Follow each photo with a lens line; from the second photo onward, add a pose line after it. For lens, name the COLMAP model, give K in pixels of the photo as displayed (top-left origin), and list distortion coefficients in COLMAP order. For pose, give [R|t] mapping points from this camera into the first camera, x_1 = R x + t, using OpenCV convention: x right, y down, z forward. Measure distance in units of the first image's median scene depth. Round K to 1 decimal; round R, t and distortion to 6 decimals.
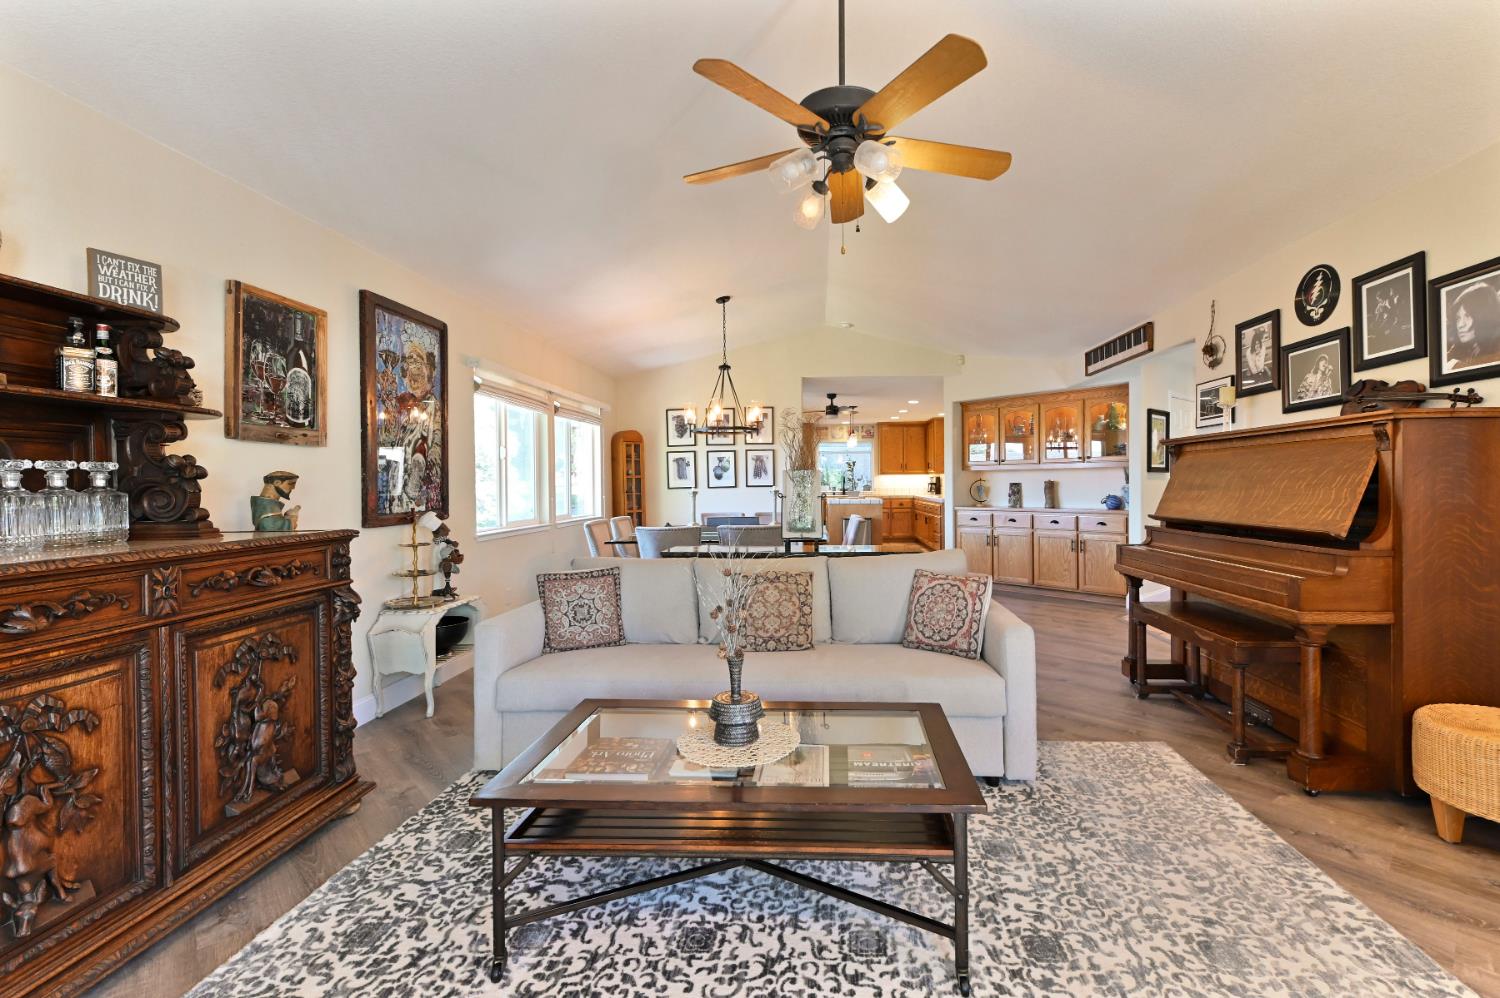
lens RADIAL K [[688.7, 0, 771.4], [0, 688.7, 487.1], [0, 0, 1]] dist [0.002367, -0.000497]
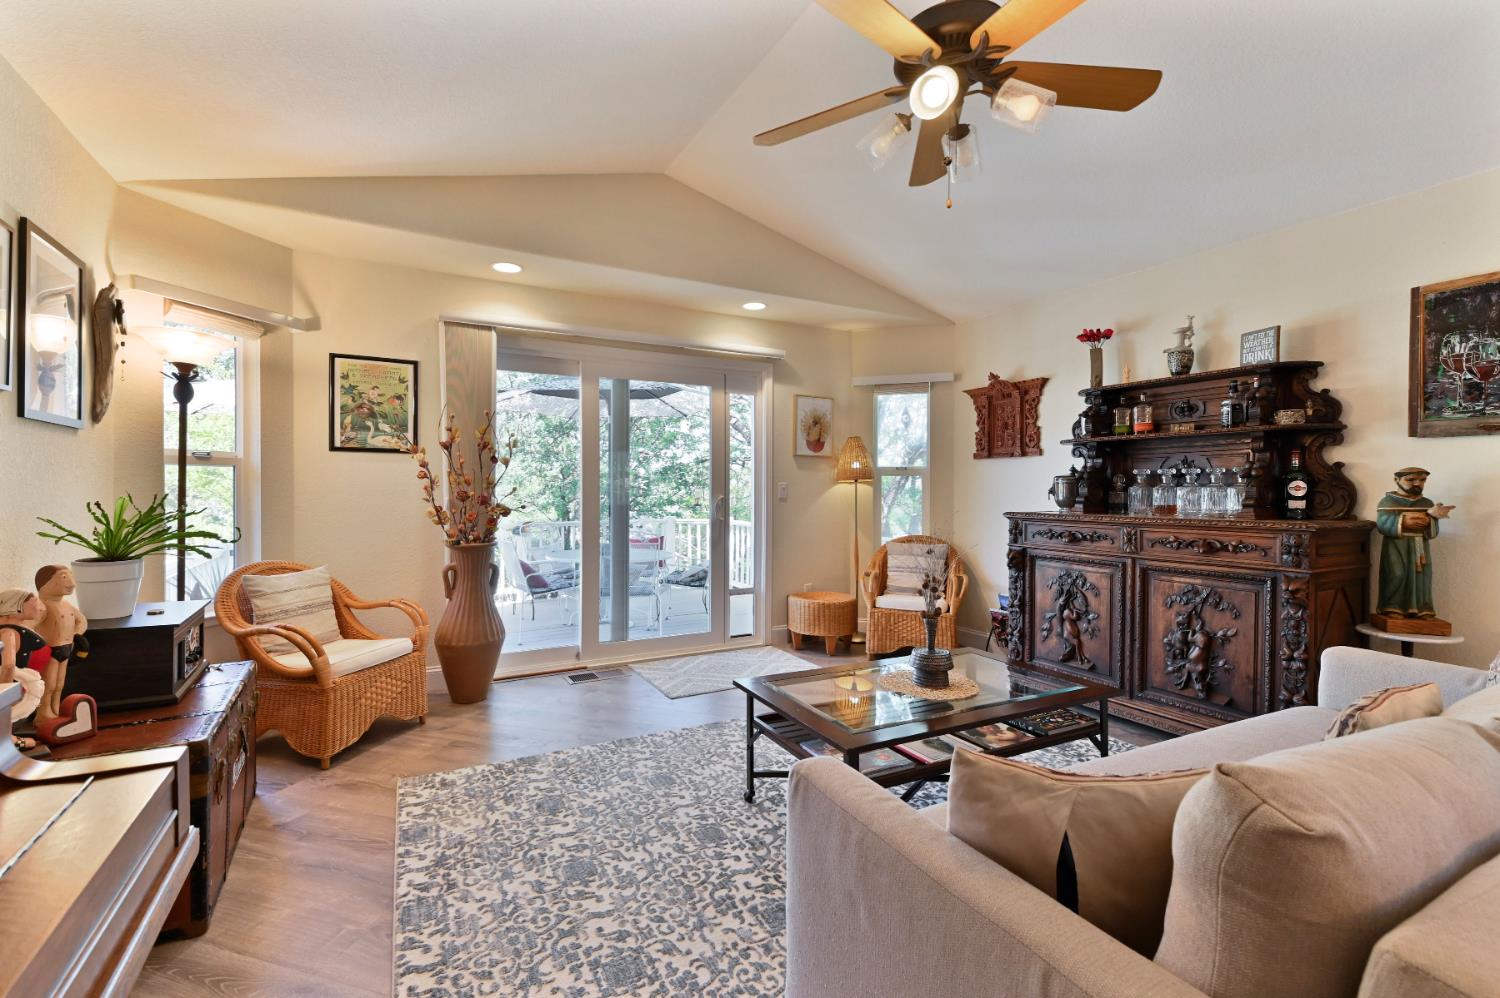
lens RADIAL K [[688.7, 0, 771.4], [0, 688.7, 487.1], [0, 0, 1]] dist [0.002367, -0.000497]
pose [[-0.829638, 0.006733, -0.558262, 0.878851], [0.002447, 0.999962, 0.008423, -0.007127], [0.558297, 0.005622, -0.829622, 1.840759]]
